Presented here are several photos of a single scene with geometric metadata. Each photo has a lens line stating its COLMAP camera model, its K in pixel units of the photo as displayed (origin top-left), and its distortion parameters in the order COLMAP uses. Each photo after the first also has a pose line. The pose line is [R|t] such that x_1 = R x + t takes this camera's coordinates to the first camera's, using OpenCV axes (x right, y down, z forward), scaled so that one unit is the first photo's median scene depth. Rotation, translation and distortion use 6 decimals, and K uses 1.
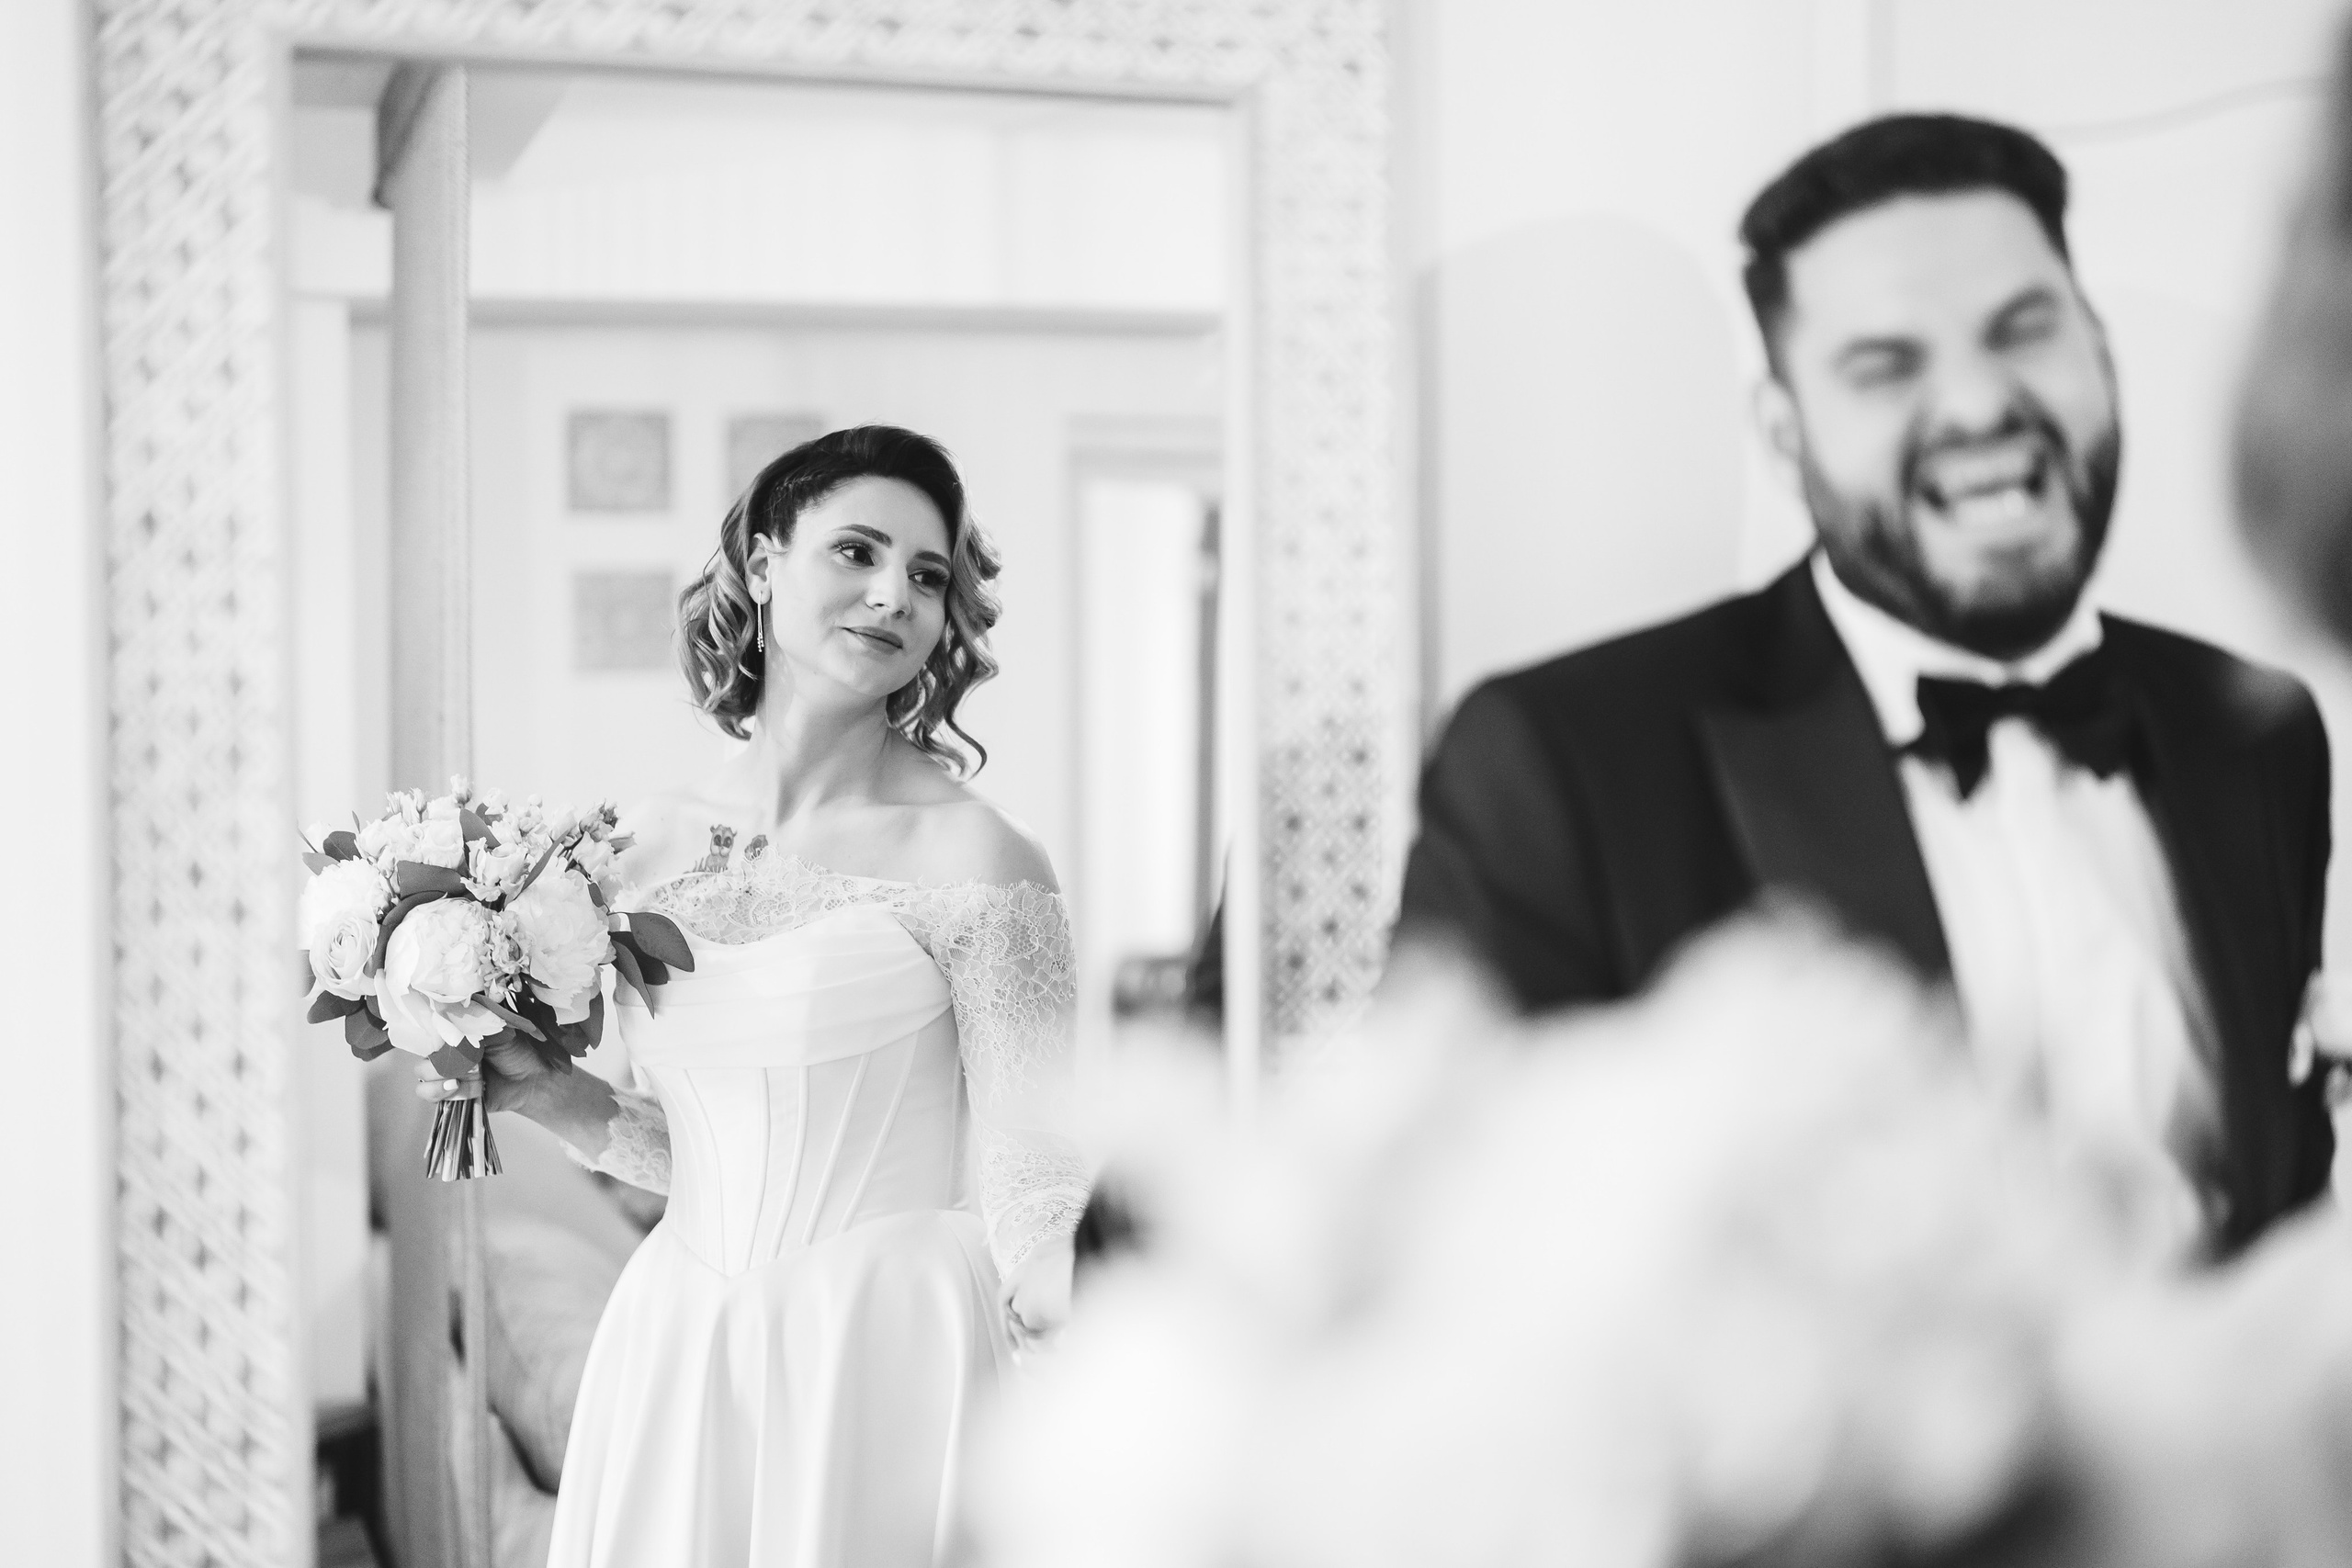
lens RADIAL K [[2924.3, 0, 1214.3], [0, 2924.3, 773.9], [0, 0, 1]] dist [-0.009833, 0.036810]
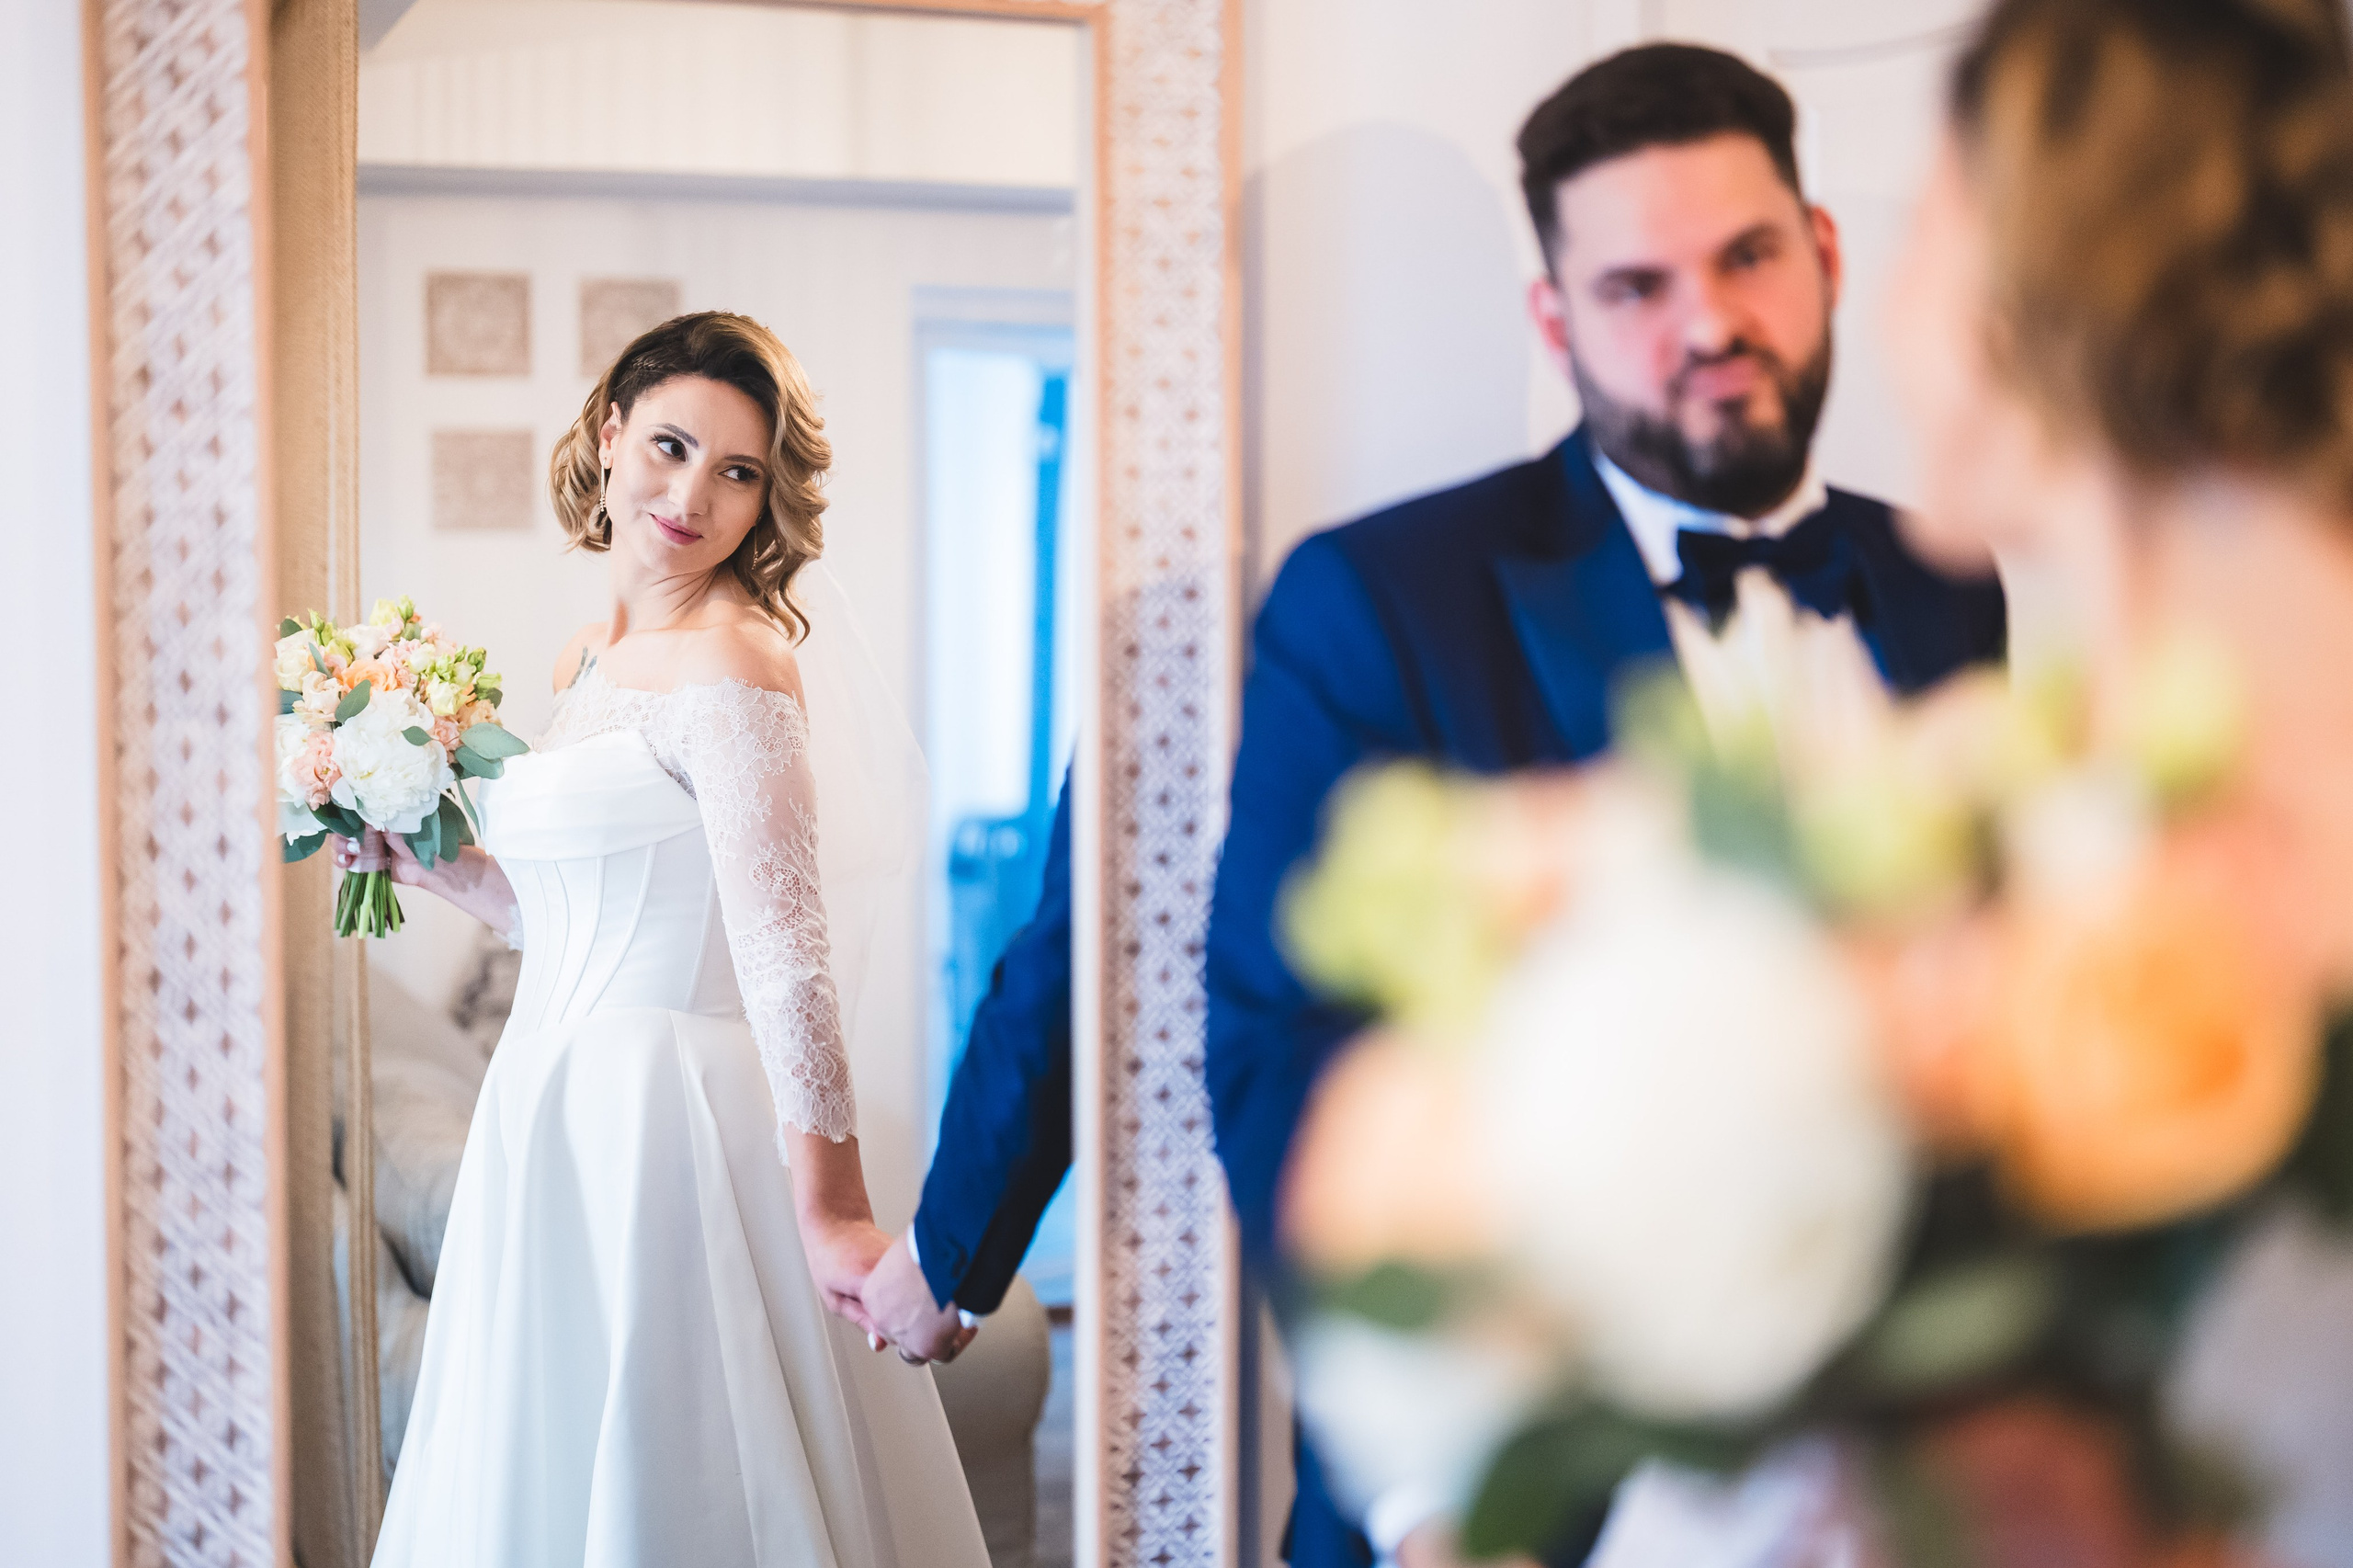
lens RADIAL K [[3203.1, 0, 1179.5], [0, 3203.1, 792.9], [0, 0, 1]] dist [-0.002986, 0.048499]
pose [[0.998996, 0.007125, 0.044233, -0.009754], [-0.008752, 0.999288, 0.036704, 0.026299], [-0.043940, -0.037054, 0.998347, -0.265816]]
